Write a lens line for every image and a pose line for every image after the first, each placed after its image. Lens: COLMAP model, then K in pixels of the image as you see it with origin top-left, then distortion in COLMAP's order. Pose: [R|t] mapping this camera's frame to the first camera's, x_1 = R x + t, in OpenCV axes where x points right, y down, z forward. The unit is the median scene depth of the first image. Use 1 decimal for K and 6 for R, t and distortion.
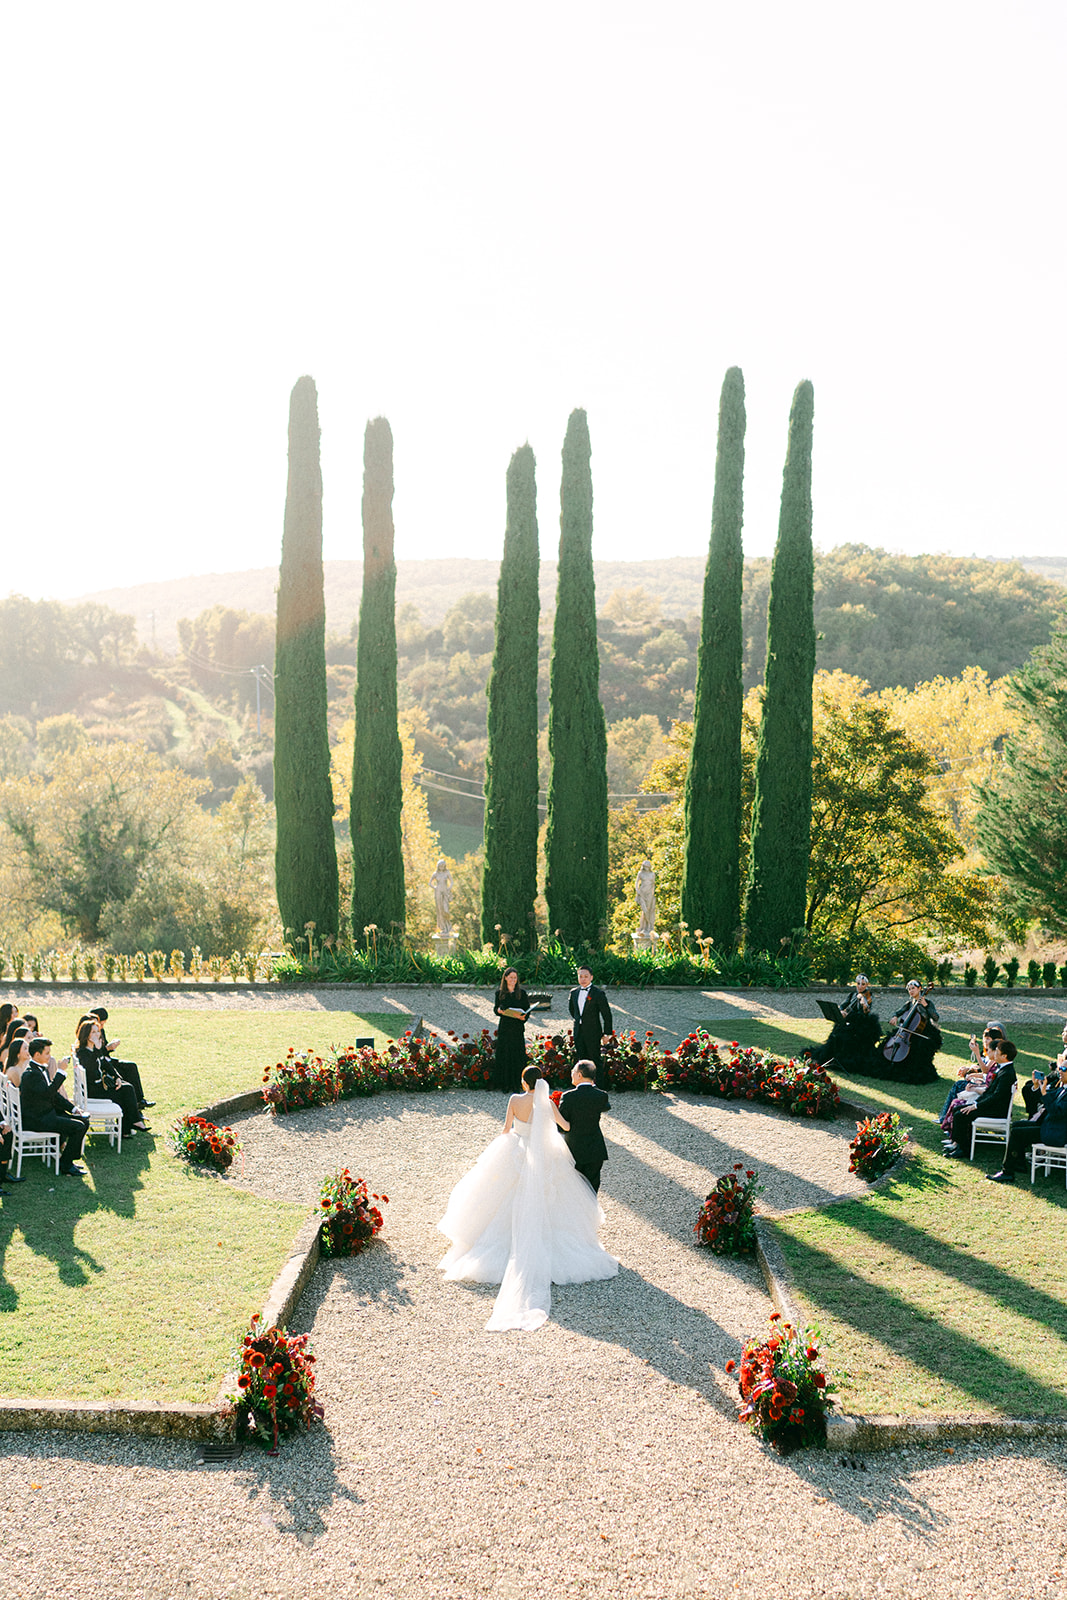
lens RADIAL K [[1791.4, 0, 542.2], [0, 1791.4, 863.2], [0, 0, 1]] dist [0.025616, 0.000000]
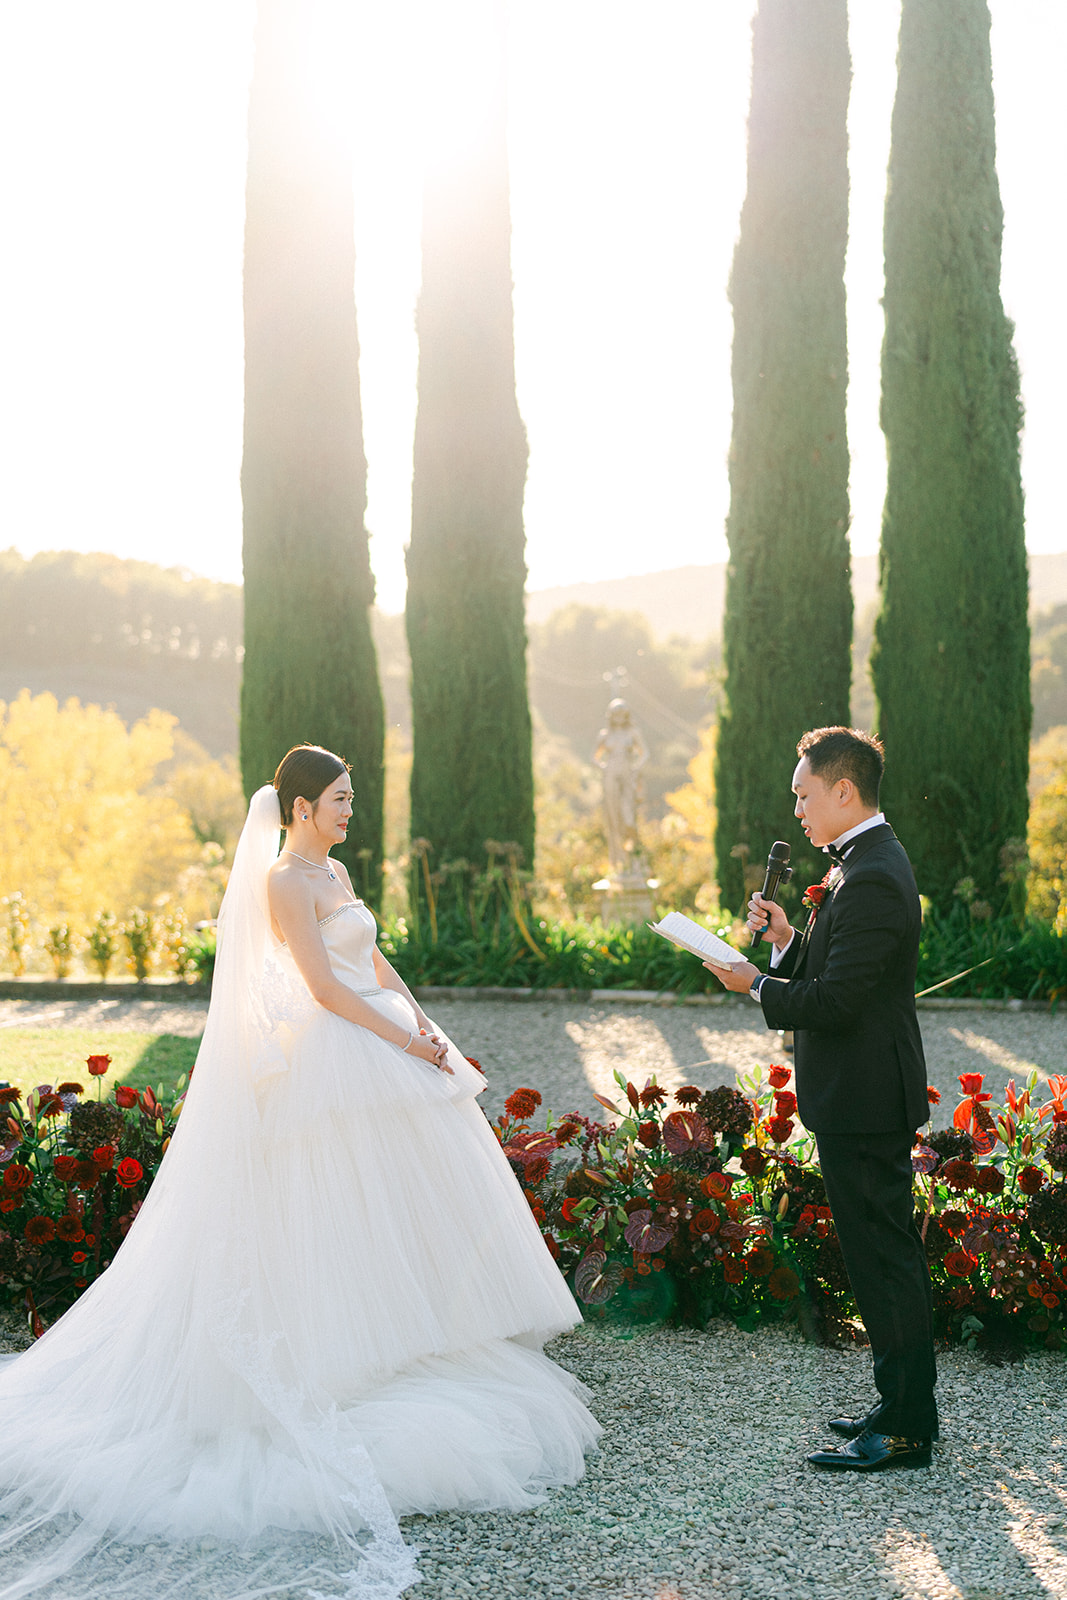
lens RADIAL K [[2185.3, 0, 566.8], [0, 2185.3, 785.1], [0, 0, 1]] dist [0.008774, 0.000000]
pose [[0.980843, -0.004830, -0.194740, 0.030817], [-0.009547, 0.997300, -0.072818, 0.055513], [0.194566, 0.073283, 0.978148, 0.512502]]
